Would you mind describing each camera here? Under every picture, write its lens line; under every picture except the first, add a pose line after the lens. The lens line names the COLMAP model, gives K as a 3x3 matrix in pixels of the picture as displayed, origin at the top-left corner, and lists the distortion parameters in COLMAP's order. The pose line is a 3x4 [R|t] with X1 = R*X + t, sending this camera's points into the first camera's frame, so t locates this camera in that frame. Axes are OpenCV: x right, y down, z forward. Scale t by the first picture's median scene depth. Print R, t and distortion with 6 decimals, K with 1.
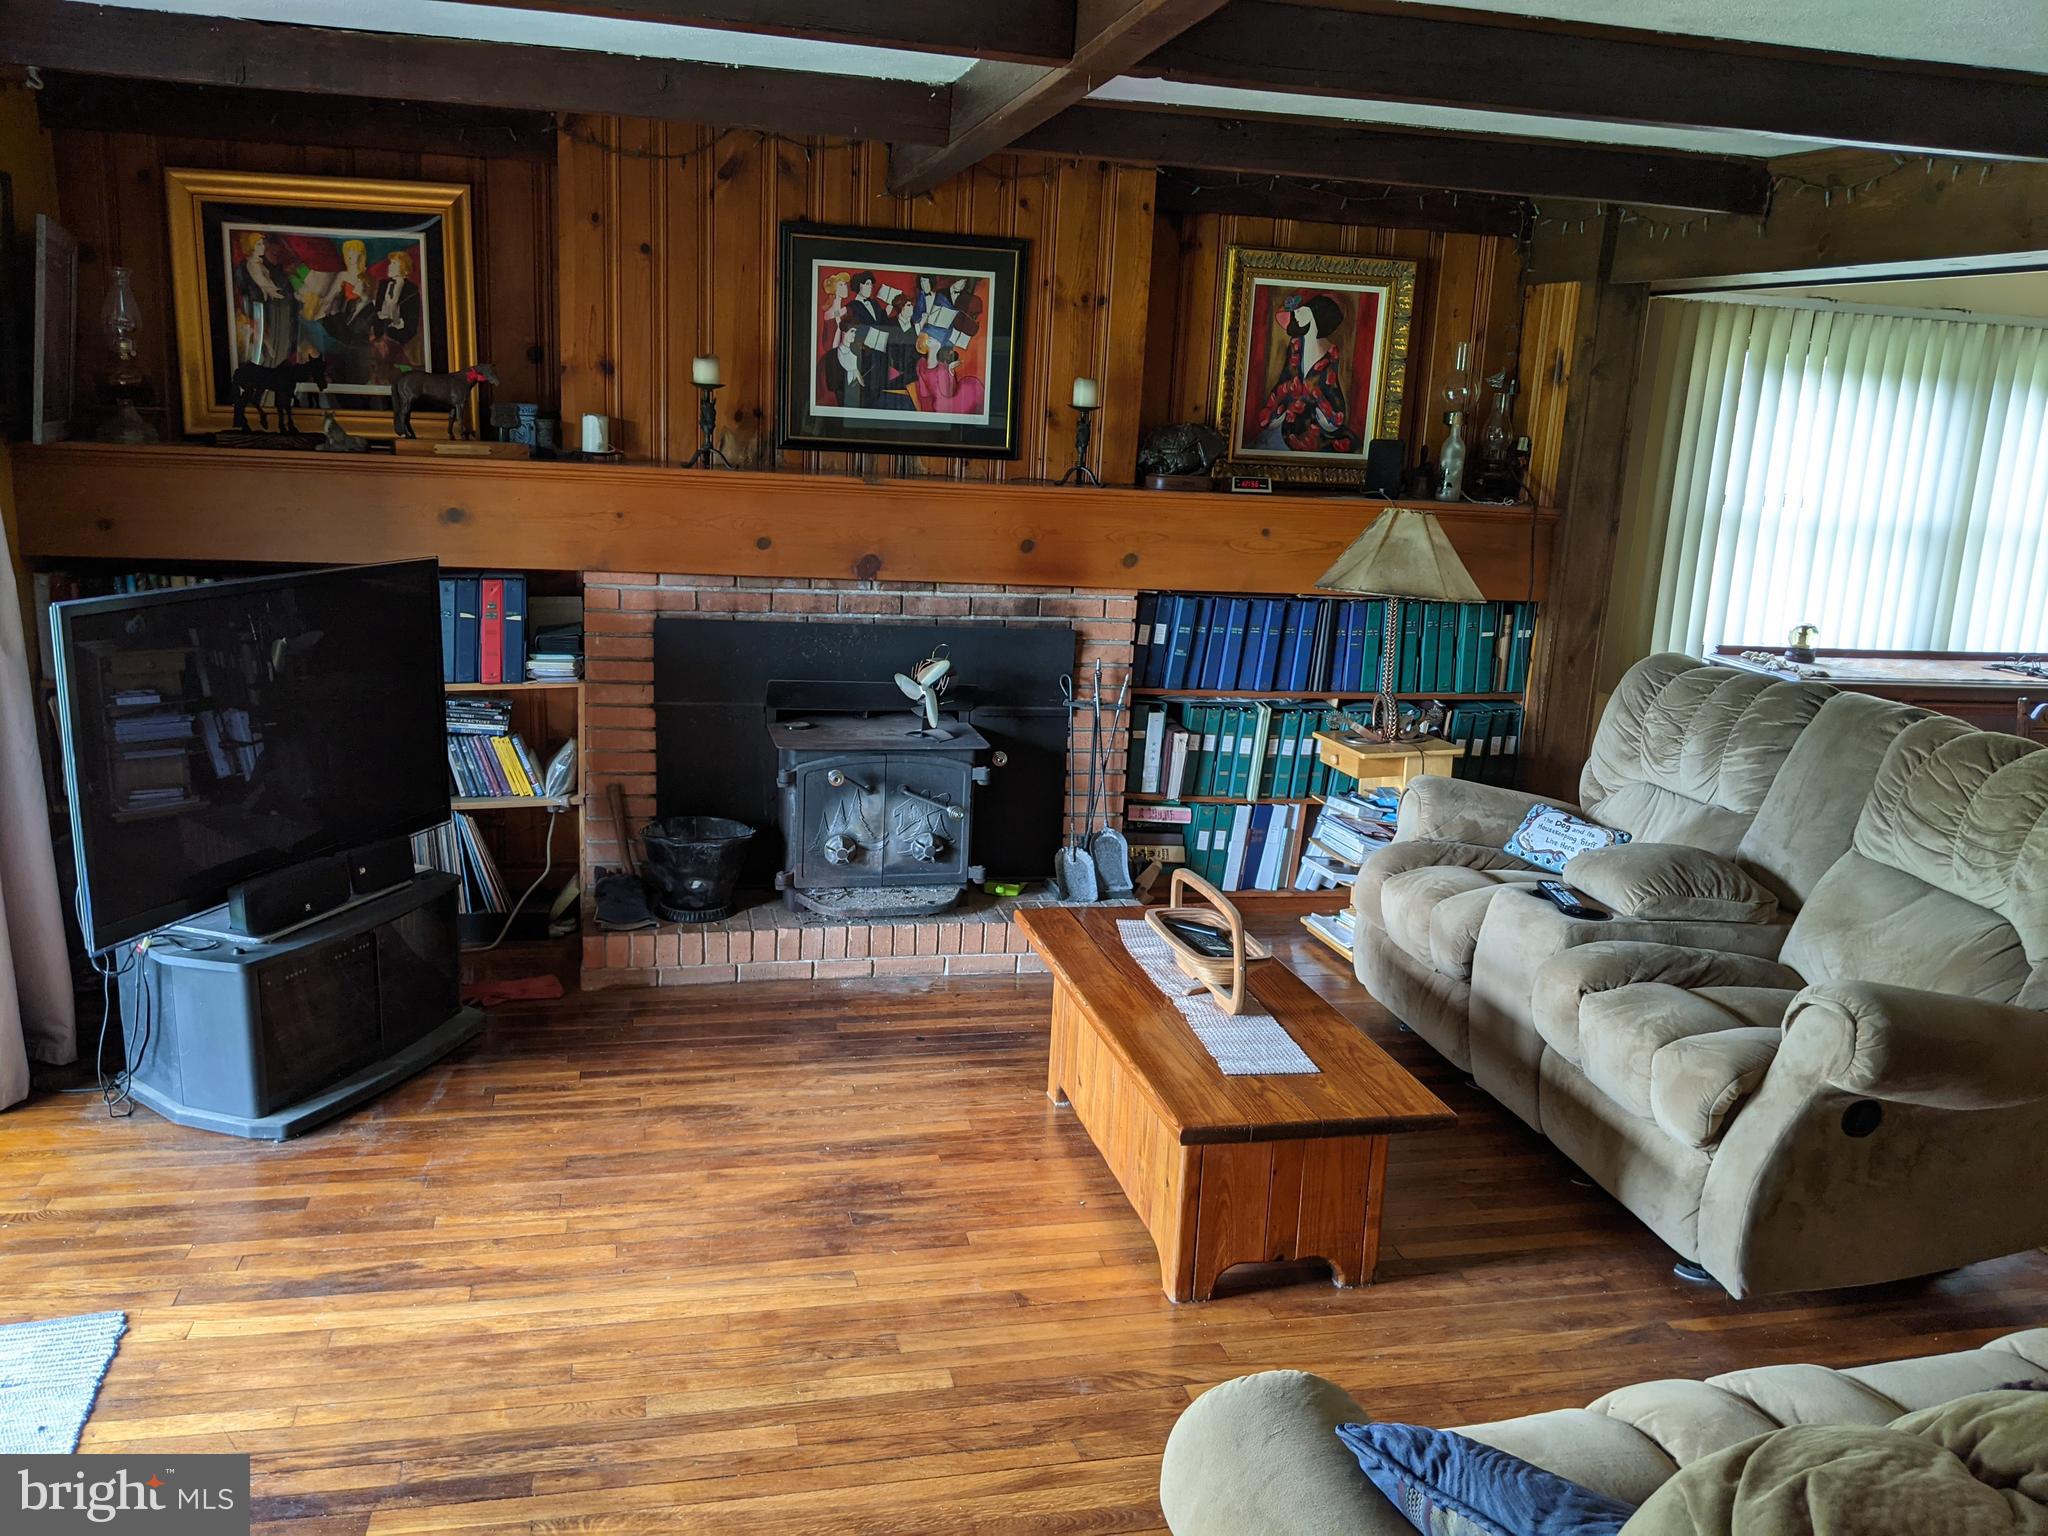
lens RADIAL K [[1644.2, 0, 1024.0], [0, 1644.2, 768.0], [0, 0, 1]] dist [-0.001852, -0.002647]
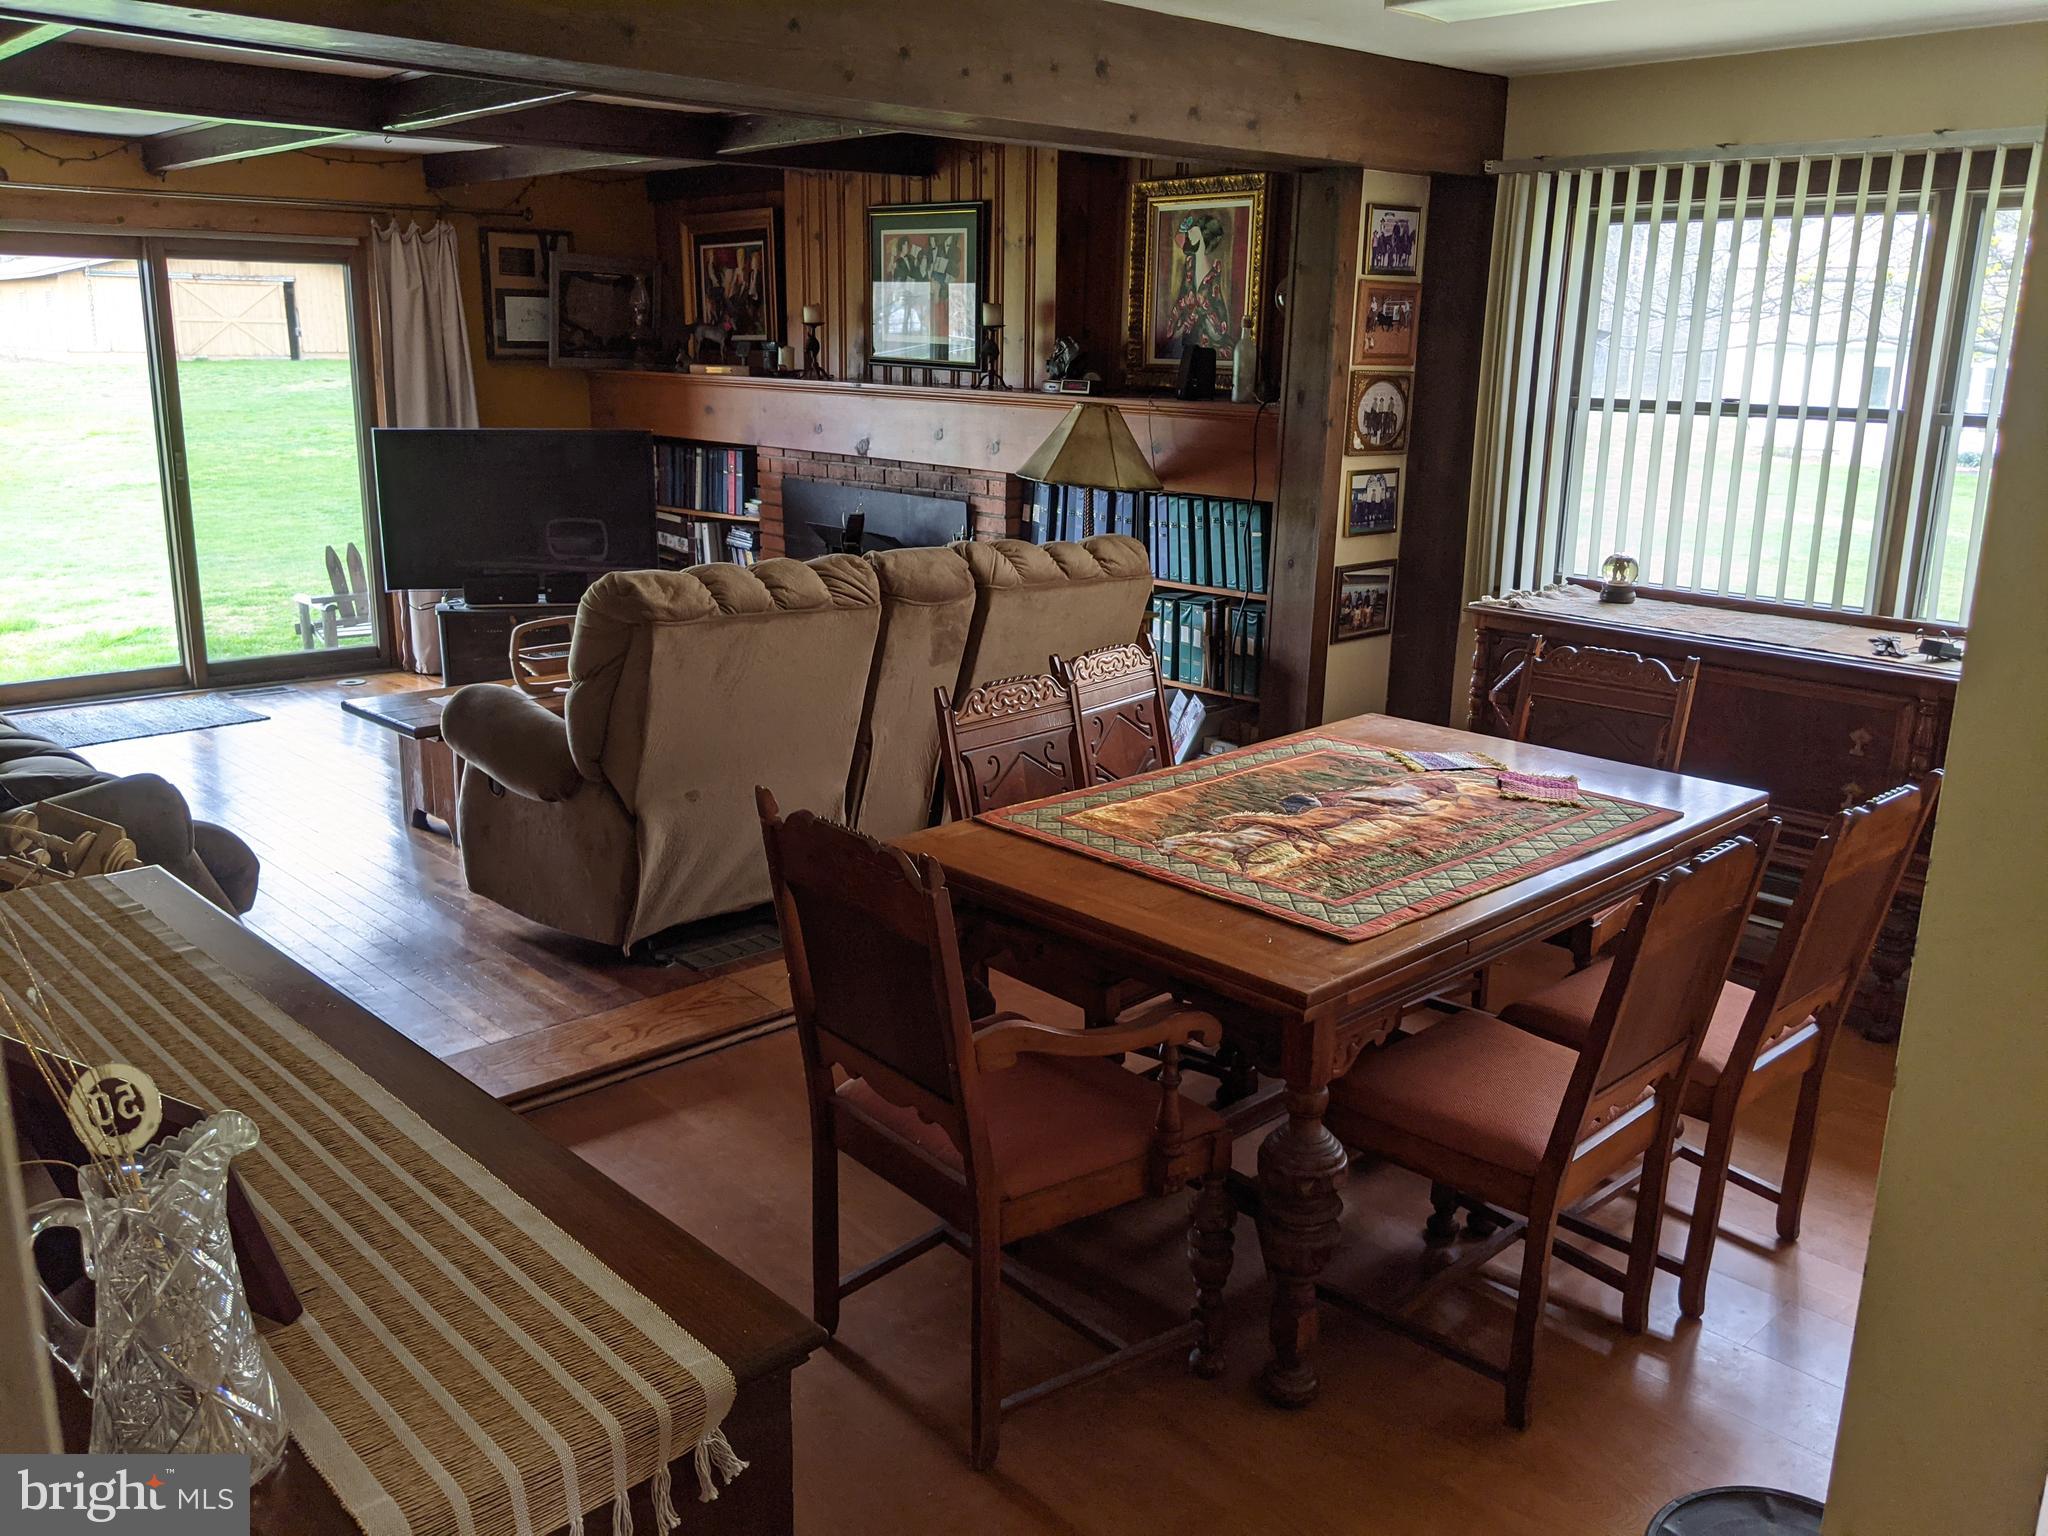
lens RADIAL K [[1644.2, 0, 1024.0], [0, 1644.2, 768.0], [0, 0, 1]] dist [-0.001852, -0.002647]
pose [[0.509077, 0.171878, -0.843385, 1.107985], [-0.183428, 0.979014, 0.088799, -0.003691], [0.840949, 0.109494, 0.529921, 0.367169]]
